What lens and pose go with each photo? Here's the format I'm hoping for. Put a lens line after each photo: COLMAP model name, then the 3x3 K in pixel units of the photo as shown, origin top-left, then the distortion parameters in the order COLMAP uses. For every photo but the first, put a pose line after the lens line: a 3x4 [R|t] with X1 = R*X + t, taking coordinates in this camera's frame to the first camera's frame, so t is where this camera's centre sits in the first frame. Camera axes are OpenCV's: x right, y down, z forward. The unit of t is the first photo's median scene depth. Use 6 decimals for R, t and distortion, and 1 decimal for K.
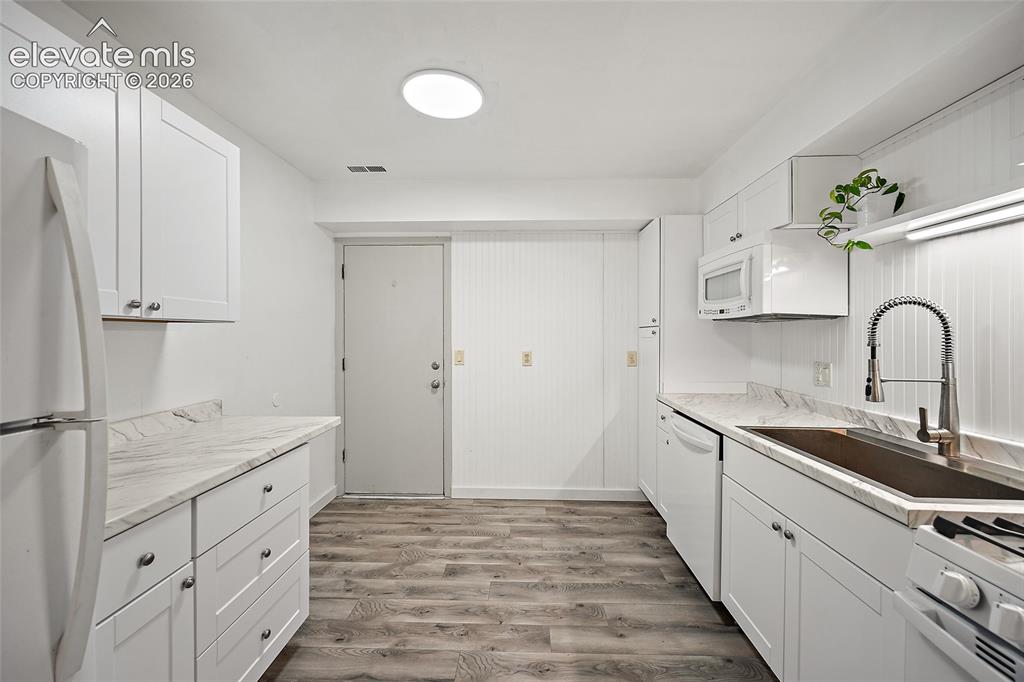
lens RADIAL K [[408.7, 0, 510.4], [0, 408.7, 335.2], [0, 0, 1]] dist [-0.002847, 0.000204]
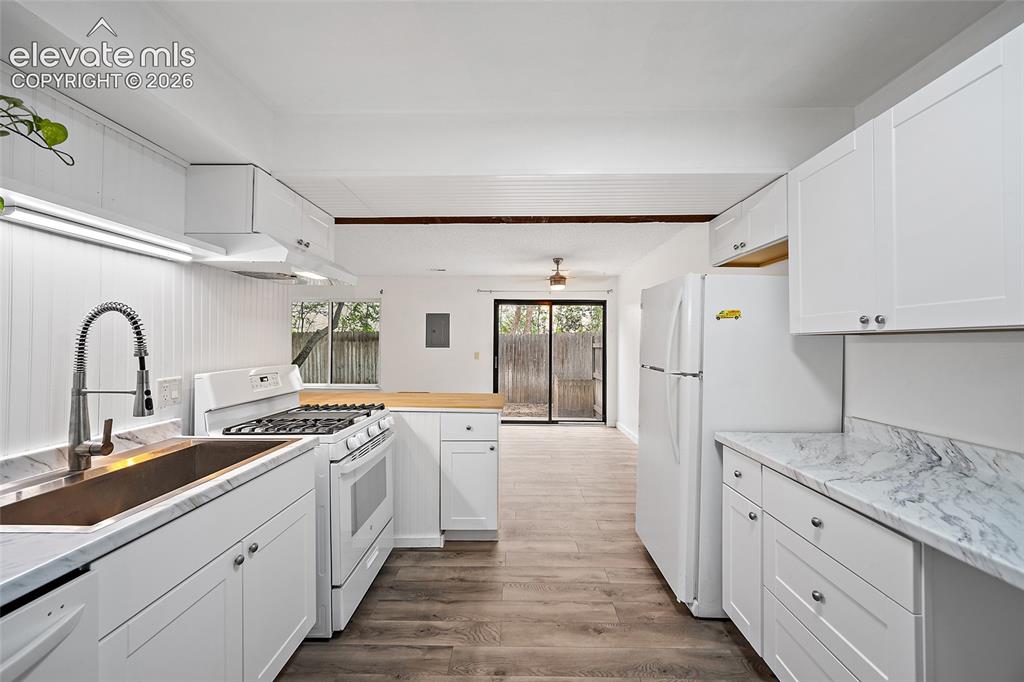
lens RADIAL K [[408.7, 0, 515.2], [0, 408.7, 338.1], [0, 0, 1]] dist [-0.002847, 0.000204]
pose [[-0.999631, -0.004807, -0.026726, 0.057678], [-0.004548, 0.999942, -0.009763, -0.006124], [0.026771, -0.009638, -0.999595, 1.413846]]
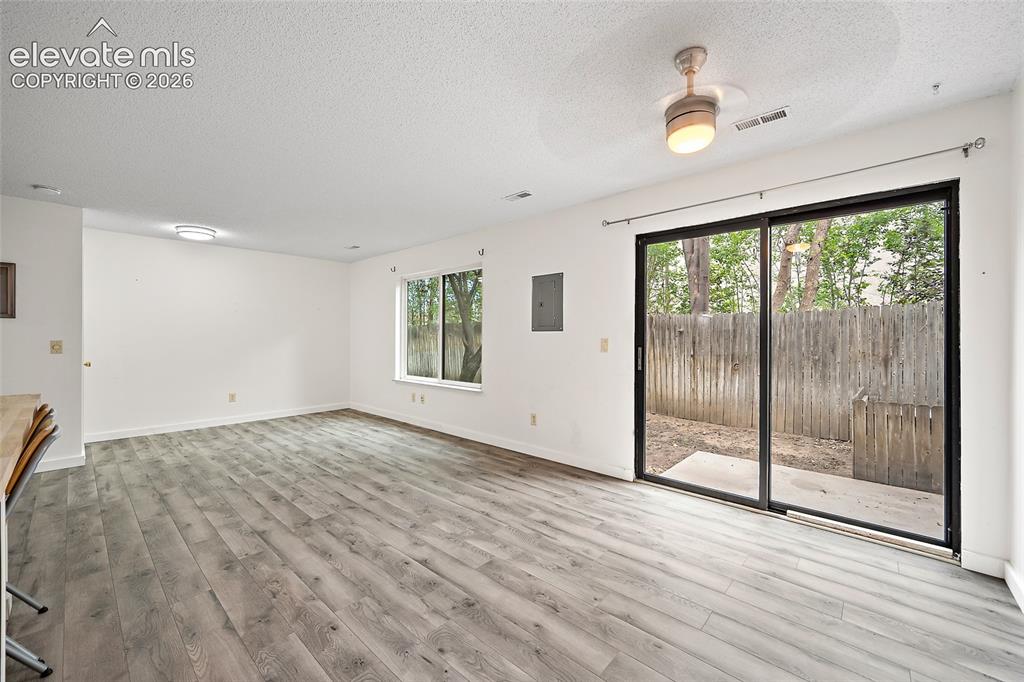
lens RADIAL K [[408.7, 0, 512.1], [0, 408.7, 336.2], [0, 0, 1]] dist [-0.002847, 0.000204]
pose [[-0.761652, 0.001888, 0.647983, -0.589630], [0.002804, 0.999996, 0.000382, 0.067099], [-0.647980, 0.002107, -0.761654, -0.345349]]
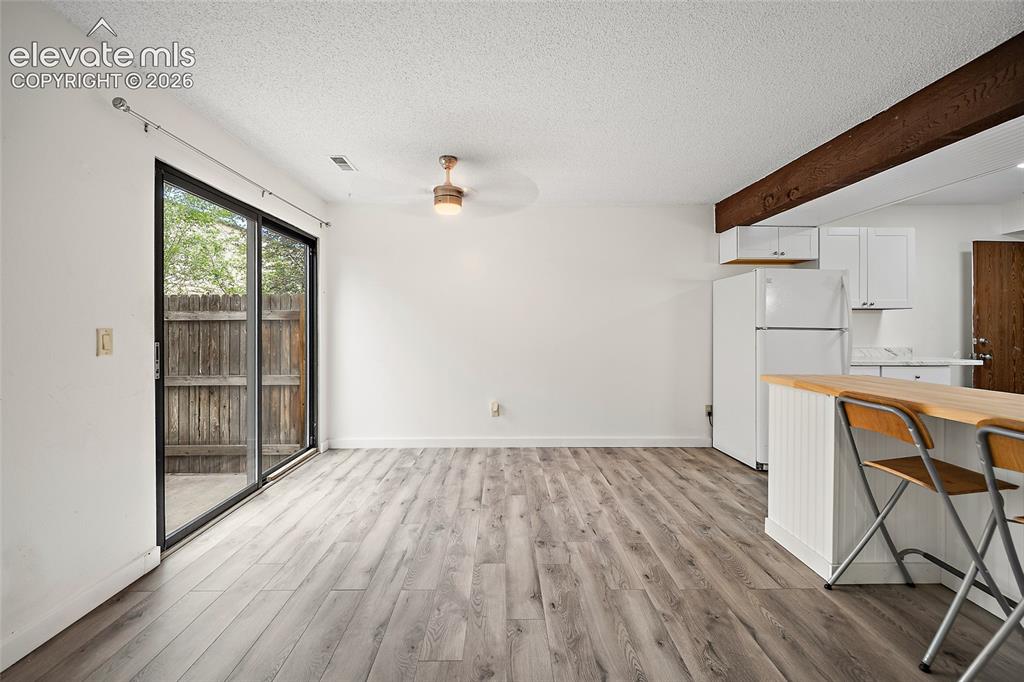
lens RADIAL K [[408.7, 0, 509.4], [0, 408.7, 326.3], [0, 0, 1]] dist [-0.002847, 0.000204]
pose [[0.056685, -0.002211, -0.998390, 1.256483], [-0.004934, 0.999985, -0.002494, 0.072007], [0.998380, 0.005068, 0.056673, -1.160598]]
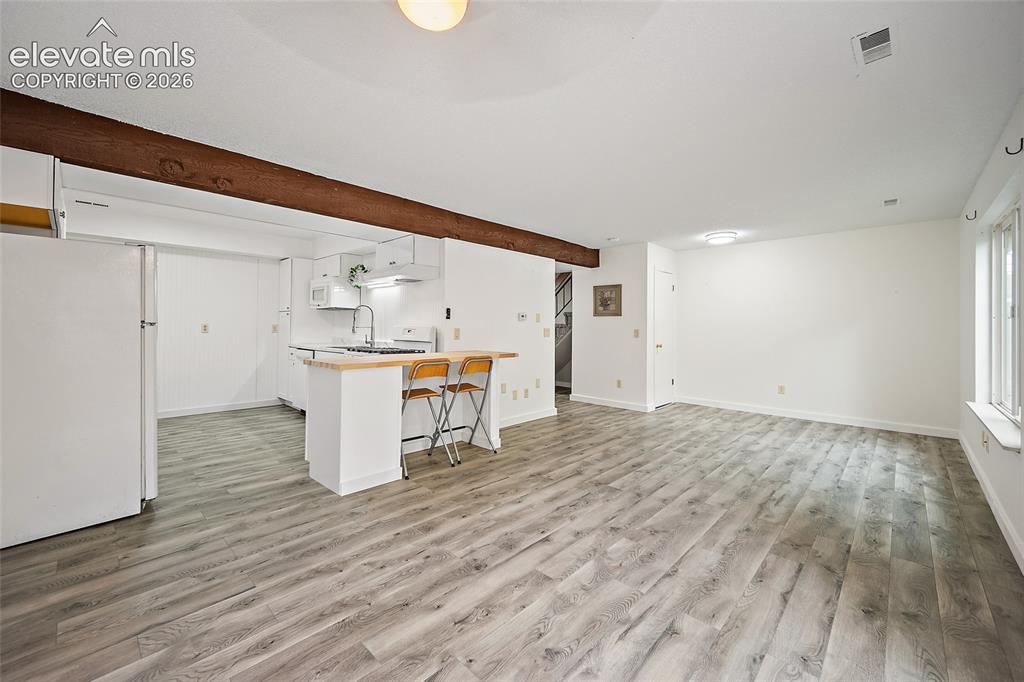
lens RADIAL K [[408.7, 0, 509.7], [0, 408.7, 318.8], [0, 0, 1]] dist [-0.002847, 0.000204]
pose [[0.665919, 0.020379, 0.745745, -0.639500], [-0.007795, 0.999762, -0.020359, 0.072276], [-0.745983, 0.007744, 0.665920, -1.758078]]
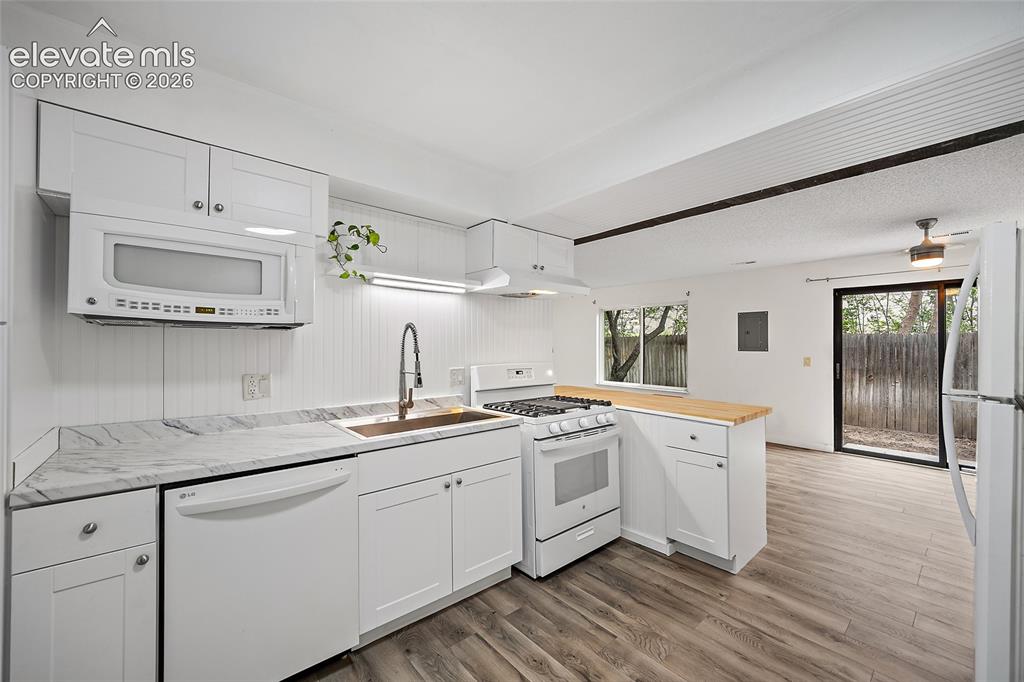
lens RADIAL K [[408.7, 0, 504.8], [0, 408.7, 338.9], [0, 0, 1]] dist [-0.002847, 0.000204]
pose [[-0.673280, 0.009093, 0.739331, -0.373193], [-0.001128, 0.999911, -0.013326, -0.005157], [-0.739387, -0.009806, -0.673210, 1.327750]]
